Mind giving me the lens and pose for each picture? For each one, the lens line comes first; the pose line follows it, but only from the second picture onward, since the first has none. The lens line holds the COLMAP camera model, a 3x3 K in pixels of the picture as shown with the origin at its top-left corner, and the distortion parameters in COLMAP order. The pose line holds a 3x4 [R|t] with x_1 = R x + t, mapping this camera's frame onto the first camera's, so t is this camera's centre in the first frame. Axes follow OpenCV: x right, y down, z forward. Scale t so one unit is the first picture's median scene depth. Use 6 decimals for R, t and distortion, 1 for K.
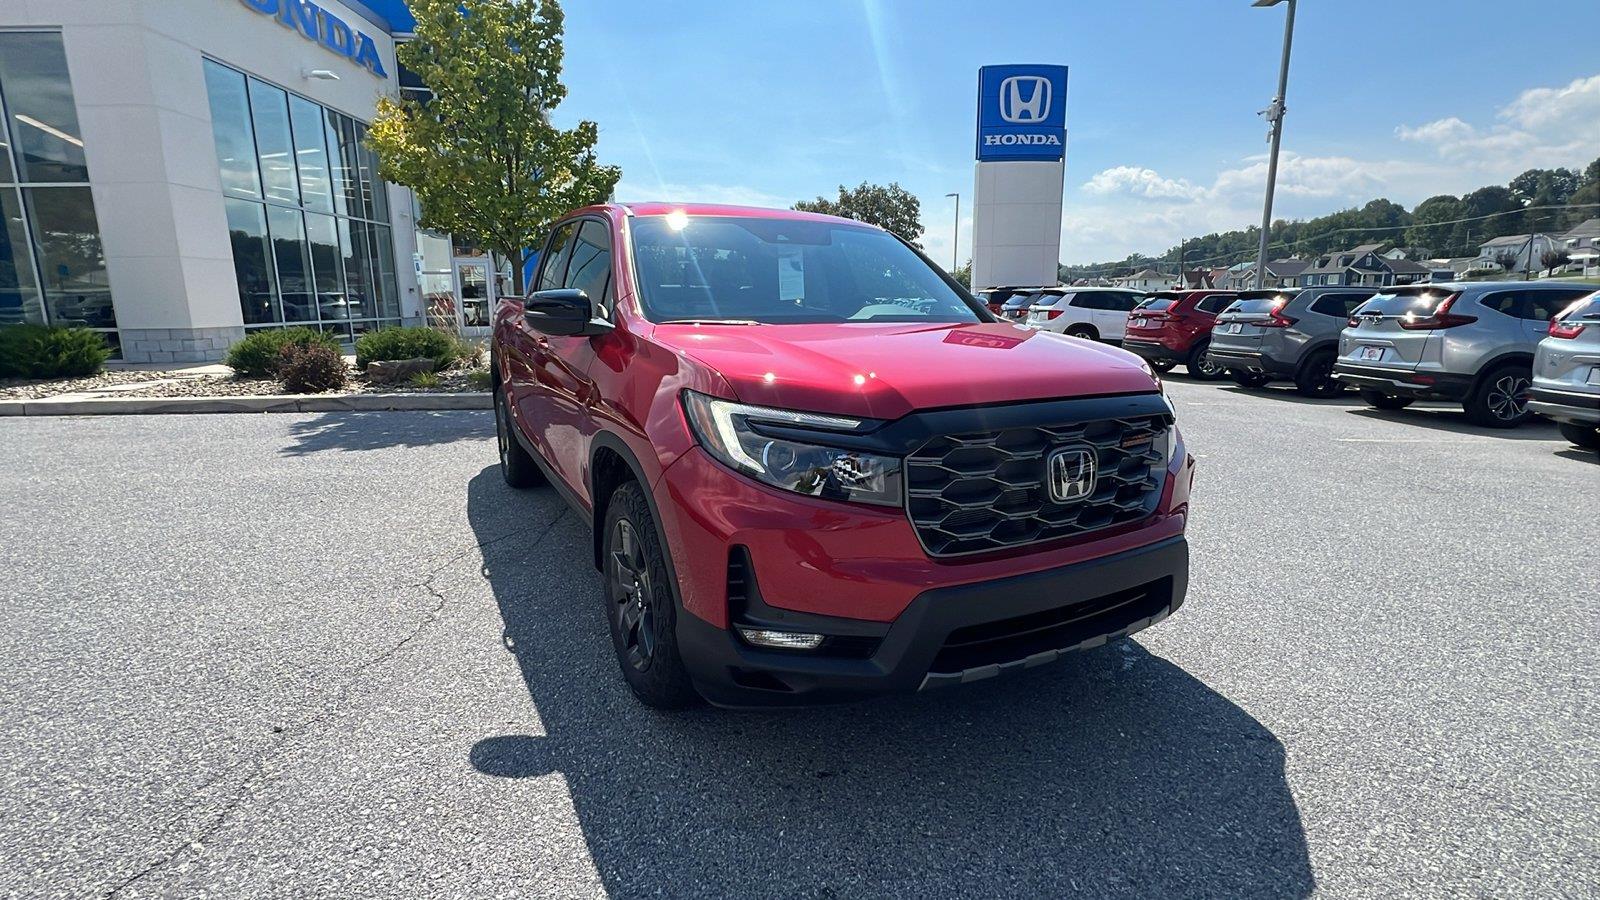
lens RADIAL K [[731.4, 0, 796.1], [0, 731.4, 444.4], [0, 0, 1]] dist [-0.003441, 0.000058]
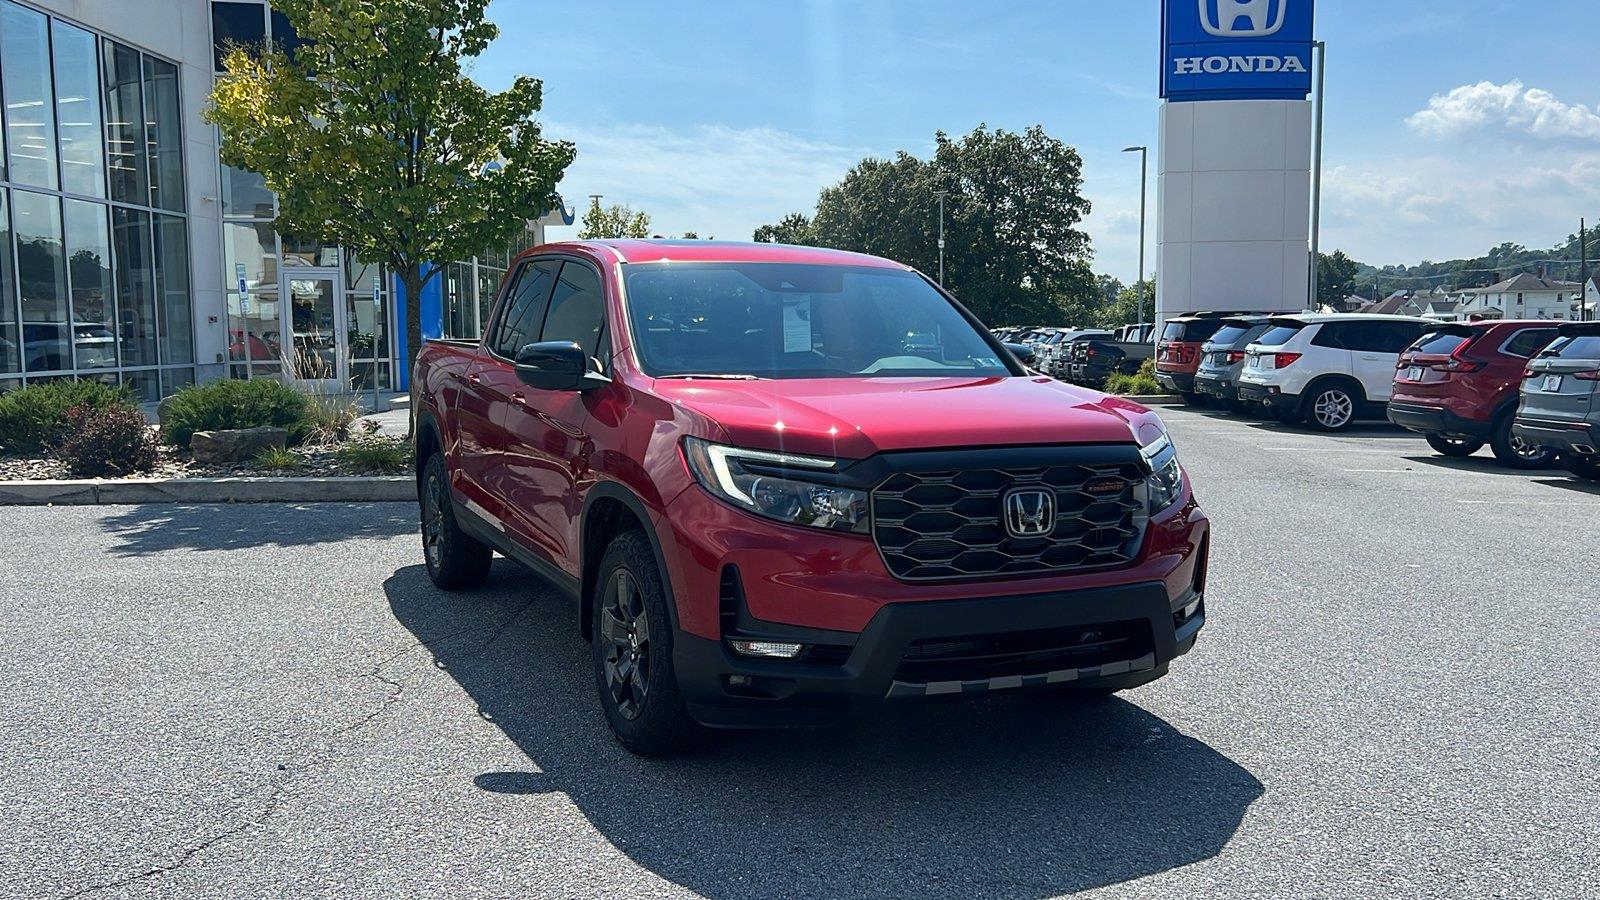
lens RADIAL K [[1358.1, 0, 800.0], [0, 1358.1, 450.0], [0, 0, 1]] dist [0.111035, -0.259253]
pose [[0.998986, 0.003142, -0.044920, 0.024342], [-0.007981, 0.994124, -0.107956, 0.034980], [0.044317, 0.108205, 0.993140, -0.219072]]
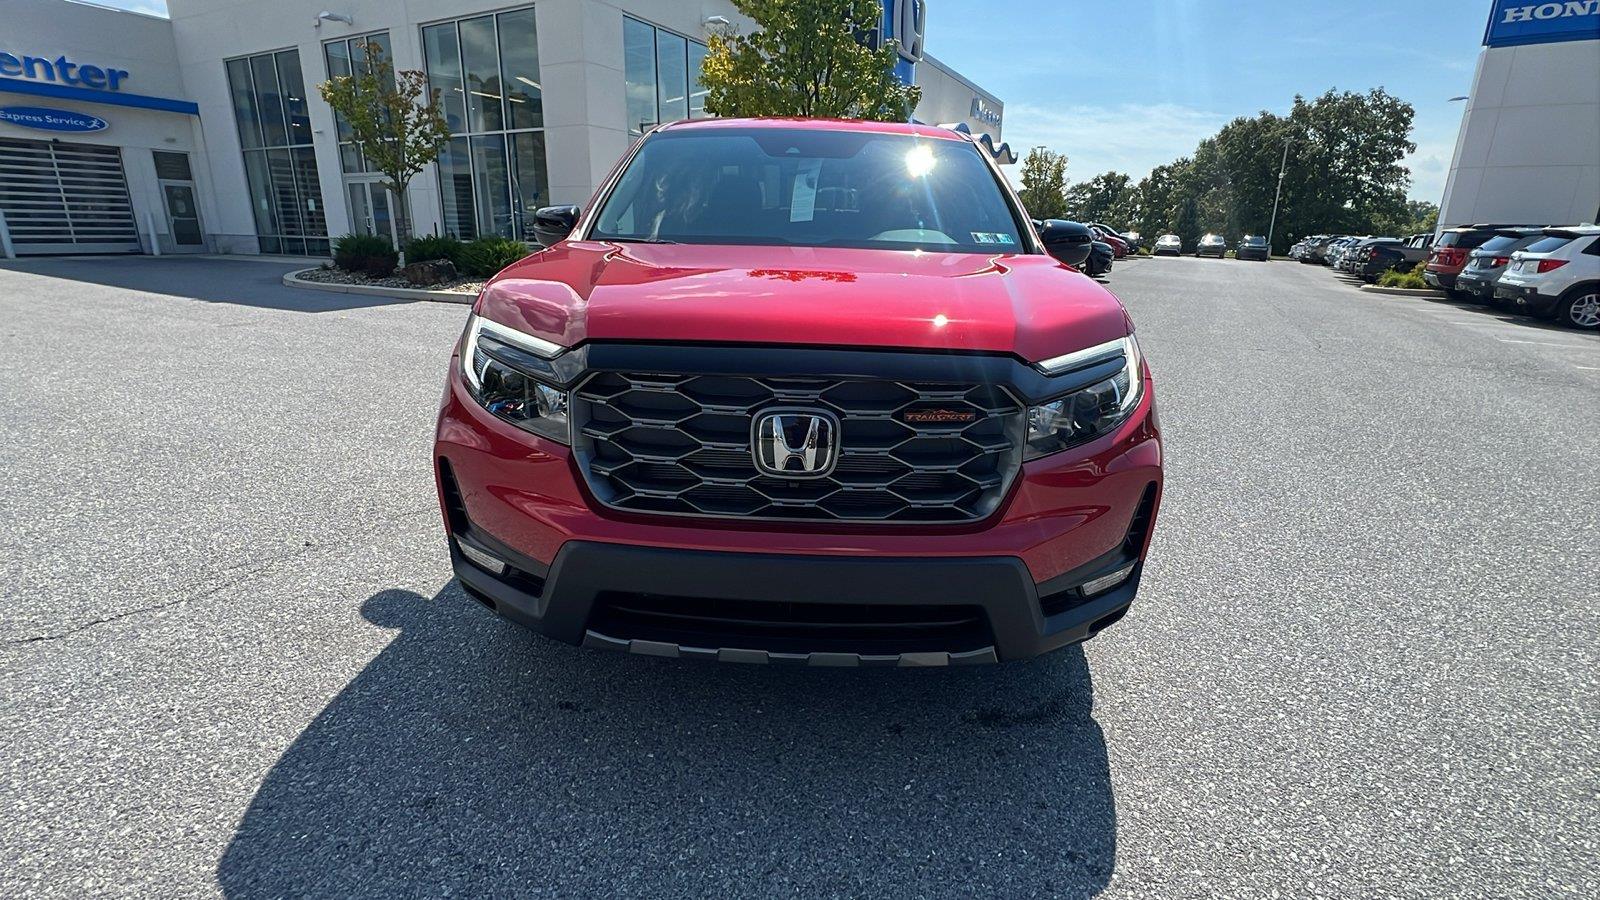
lens RADIAL K [[731.4, 0, 796.1], [0, 731.4, 444.4], [0, 0, 1]] dist [-0.003441, 0.000058]
pose [[0.871390, 0.158247, -0.464369, 0.150513], [-0.117021, 0.986272, 0.116509, -0.010017], [0.476431, -0.047184, 0.877945, 0.063181]]
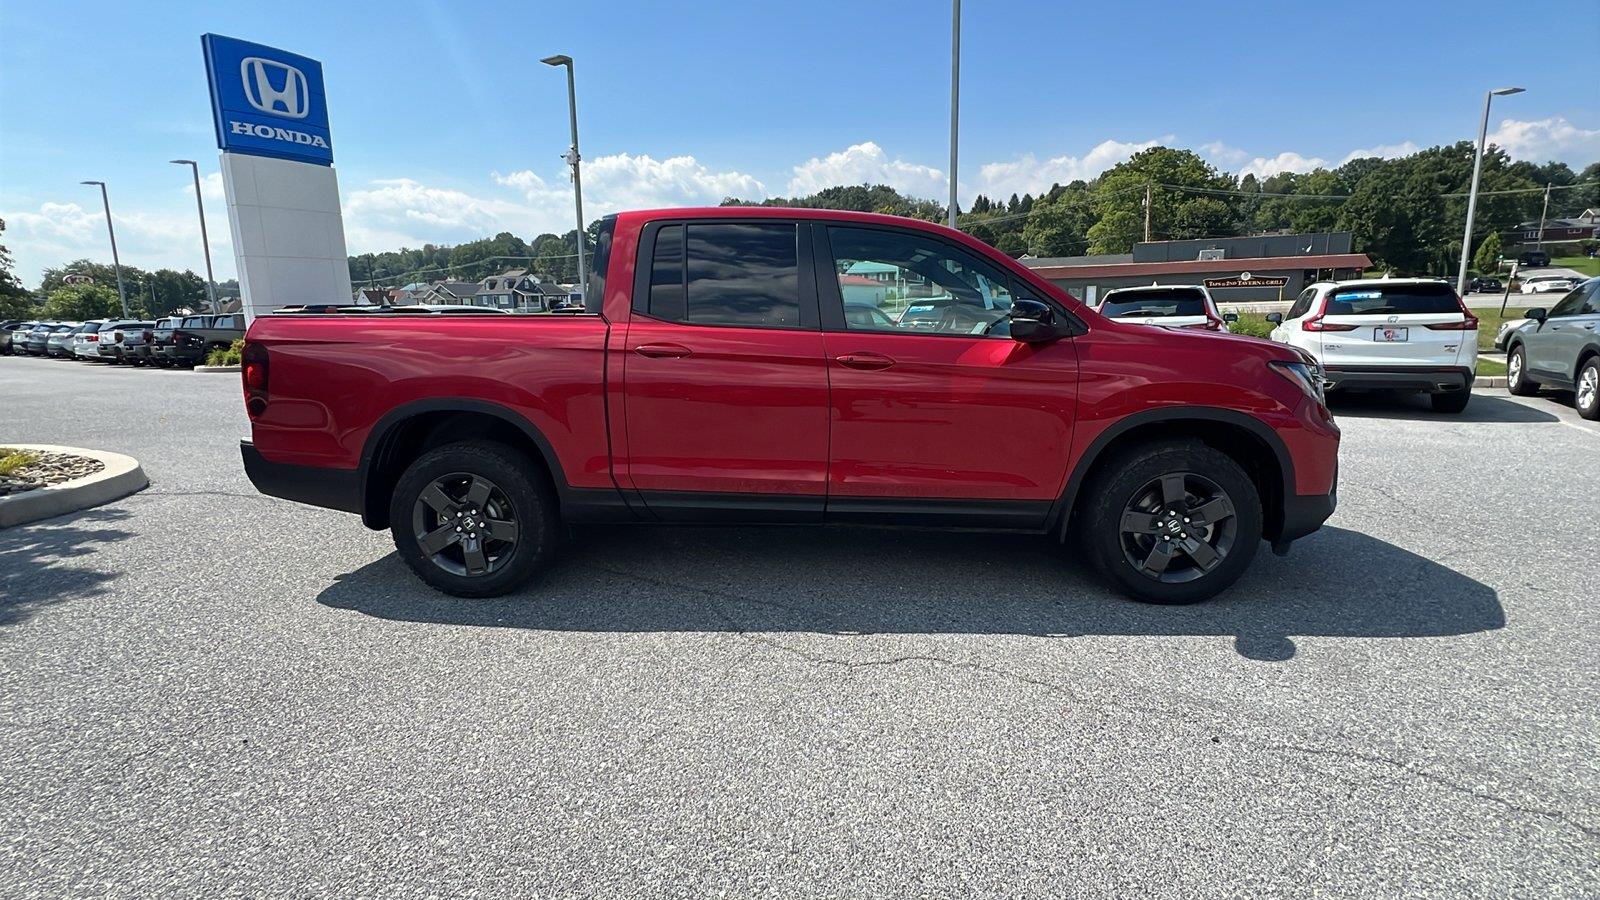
lens RADIAL K [[731.4, 0, 796.1], [0, 731.4, 444.4], [0, 0, 1]] dist [-0.003441, 0.000058]
pose [[0.527962, -0.158125, 0.834418, -0.415614], [0.179431, 0.981104, 0.072391, -0.041151], [-0.830097, 0.111500, 0.546358, 0.206948]]
